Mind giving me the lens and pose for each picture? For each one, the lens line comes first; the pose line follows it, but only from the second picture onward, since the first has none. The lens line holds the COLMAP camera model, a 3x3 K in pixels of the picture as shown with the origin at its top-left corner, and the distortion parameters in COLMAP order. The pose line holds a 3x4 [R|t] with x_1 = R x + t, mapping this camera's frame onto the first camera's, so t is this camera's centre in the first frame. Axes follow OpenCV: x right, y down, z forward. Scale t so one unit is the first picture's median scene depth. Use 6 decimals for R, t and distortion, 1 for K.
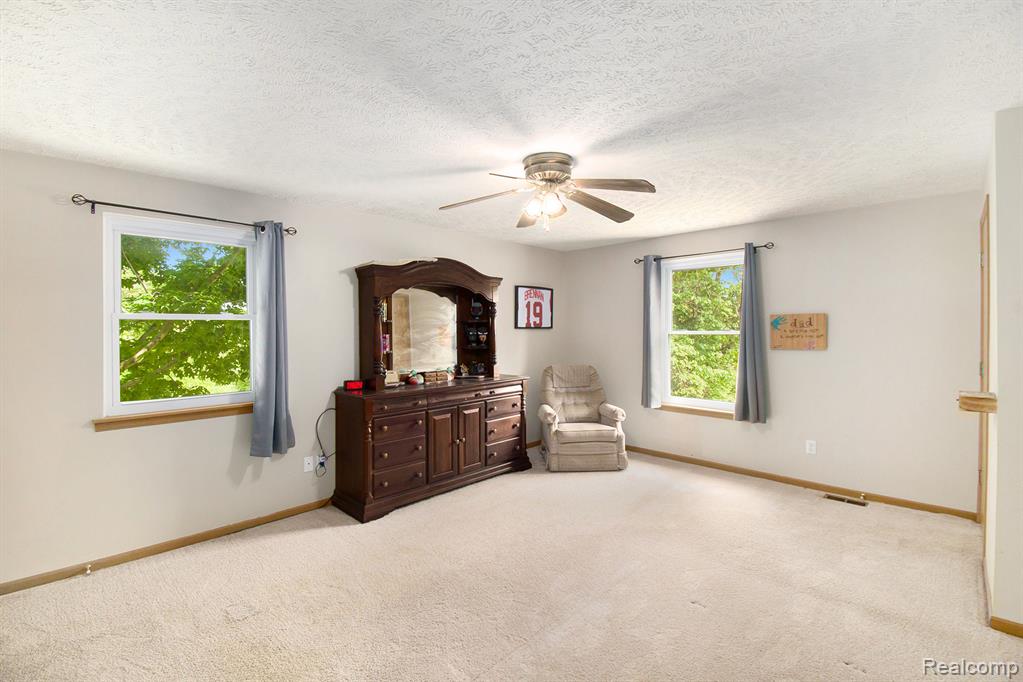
lens RADIAL K [[462.7, 0, 505.3], [0, 462.7, 333.9], [0, 0, 1]] dist [0.003386, 0.000146]
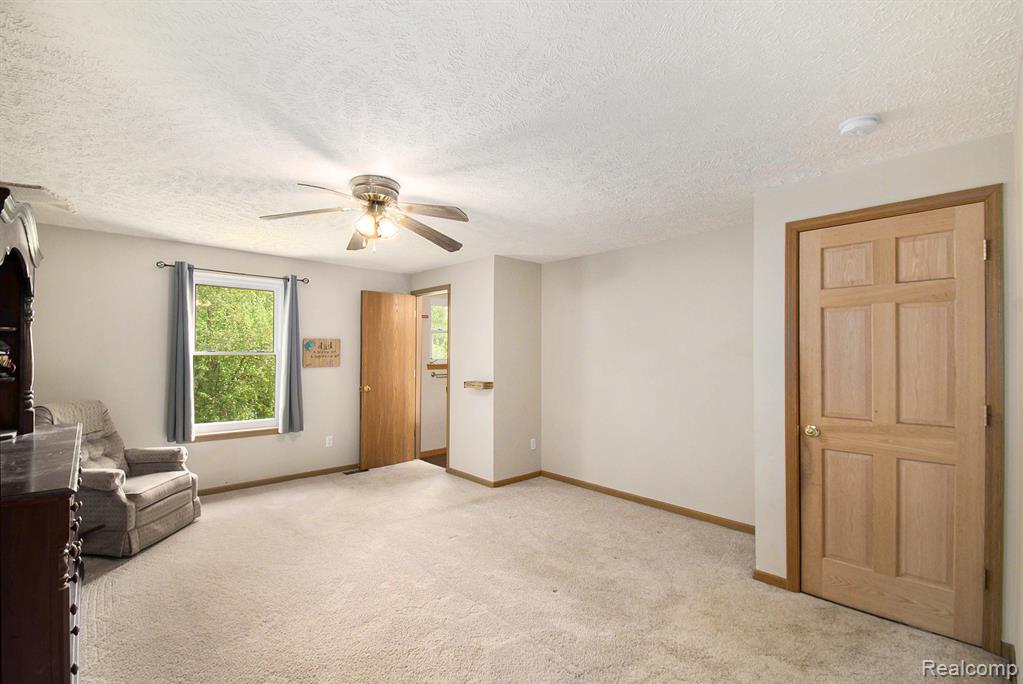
lens RADIAL K [[445.6, 0, 511.5], [0, 445.6, 342.0], [0, 0, 1]] dist [0.000497, -0.000028]
pose [[0.019120, 0.024860, 0.999508, -0.558327], [0.002021, 0.999688, -0.024903, -0.002428], [-0.999815, 0.002497, 0.019064, 0.441167]]
